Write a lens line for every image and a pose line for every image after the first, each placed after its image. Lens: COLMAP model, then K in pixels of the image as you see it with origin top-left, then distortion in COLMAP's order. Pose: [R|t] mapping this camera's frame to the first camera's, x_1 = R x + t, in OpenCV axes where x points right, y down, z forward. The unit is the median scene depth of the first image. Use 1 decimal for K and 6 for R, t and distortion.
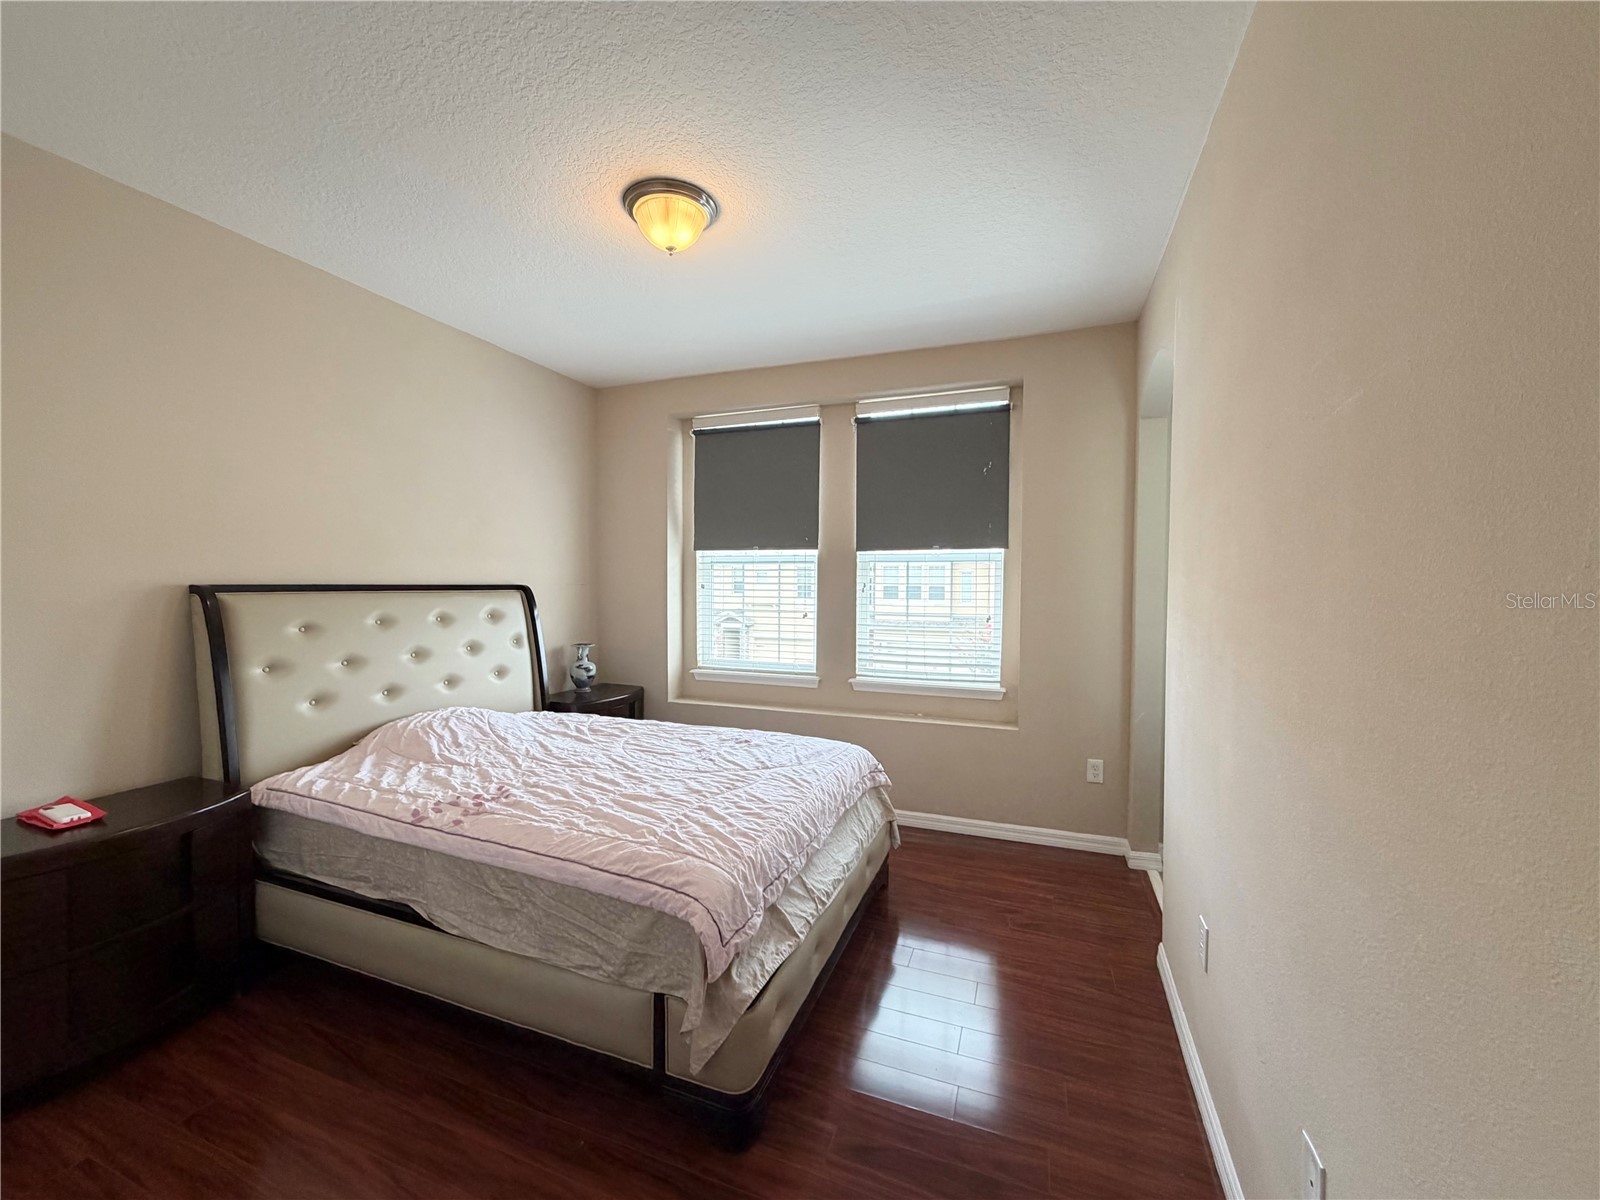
lens RADIAL K [[638.4, 0, 795.3], [0, 638.4, 599.7], [0, 0, 1]] dist [0.000959, -0.000080]
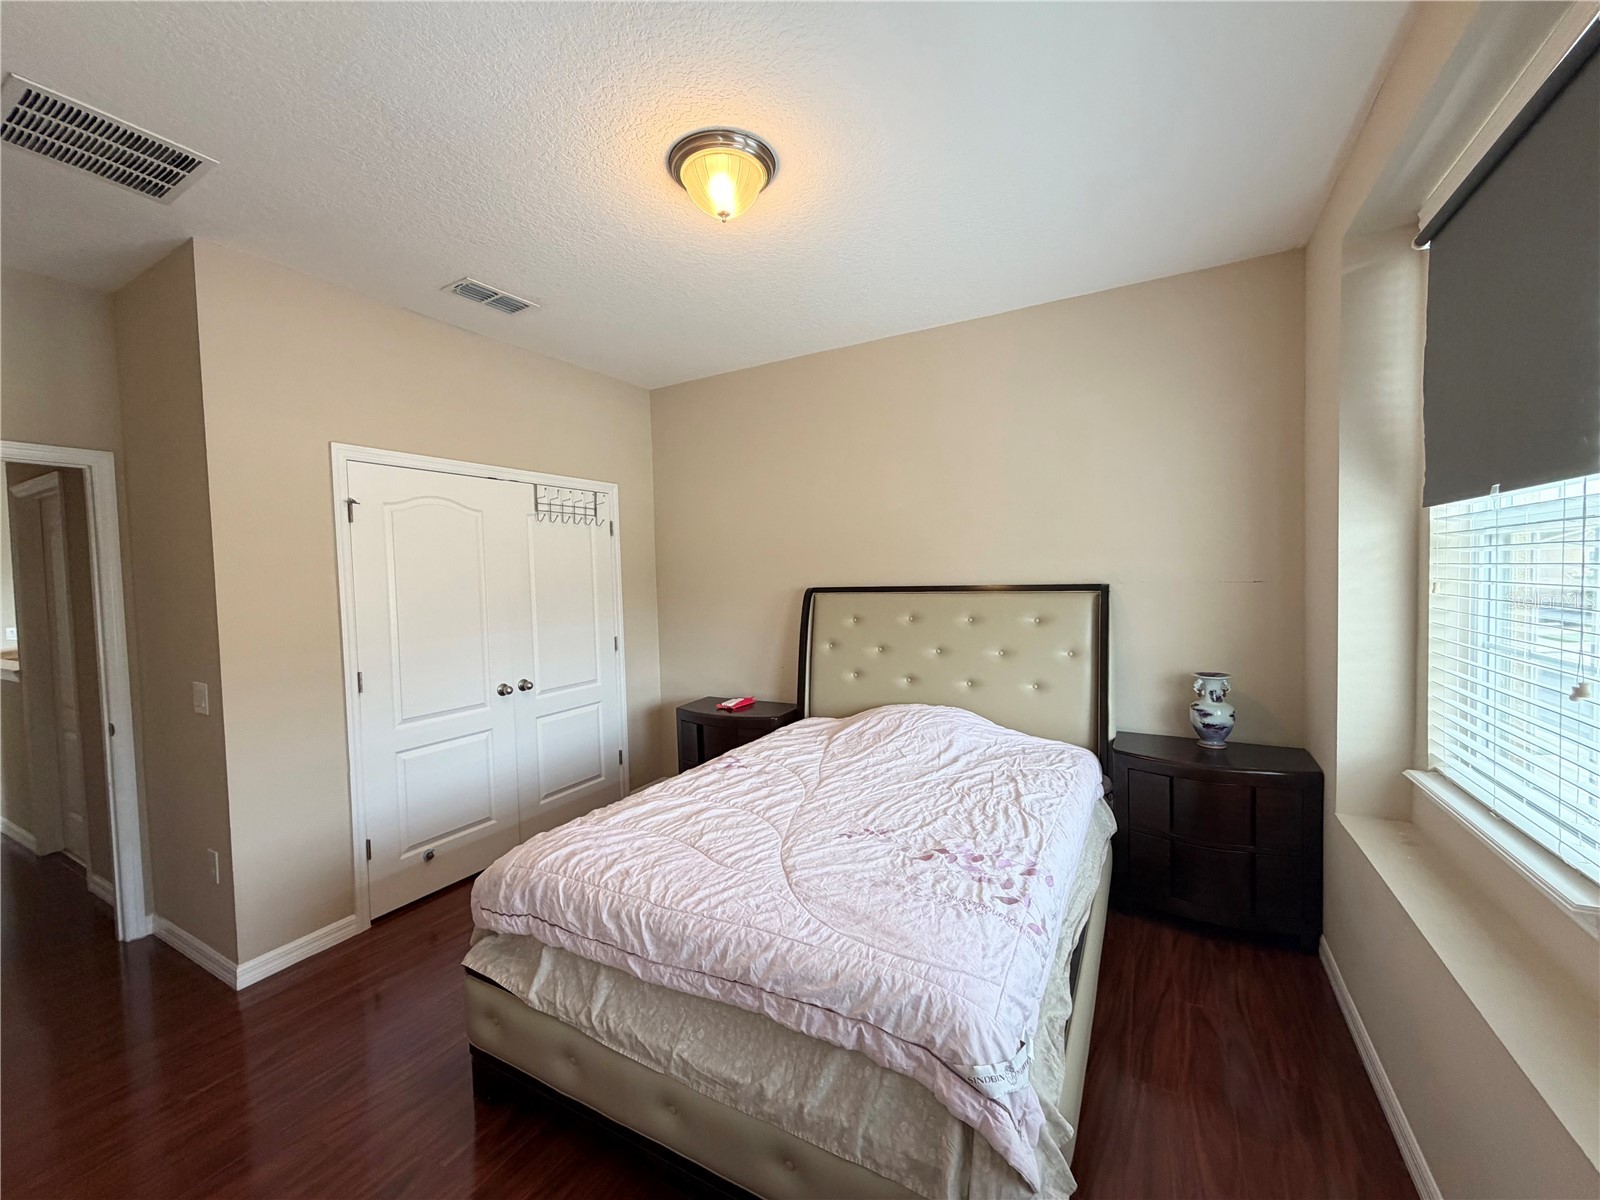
lens RADIAL K [[638.4, 0, 795.3], [0, 638.4, 599.7], [0, 0, 1]] dist [0.000959, -0.000080]
pose [[-0.141907, 0.039082, -0.989108, 0.421993], [-0.001998, 0.999207, 0.039767, -0.035615], [0.989878, 0.007619, -0.141716, 0.768884]]
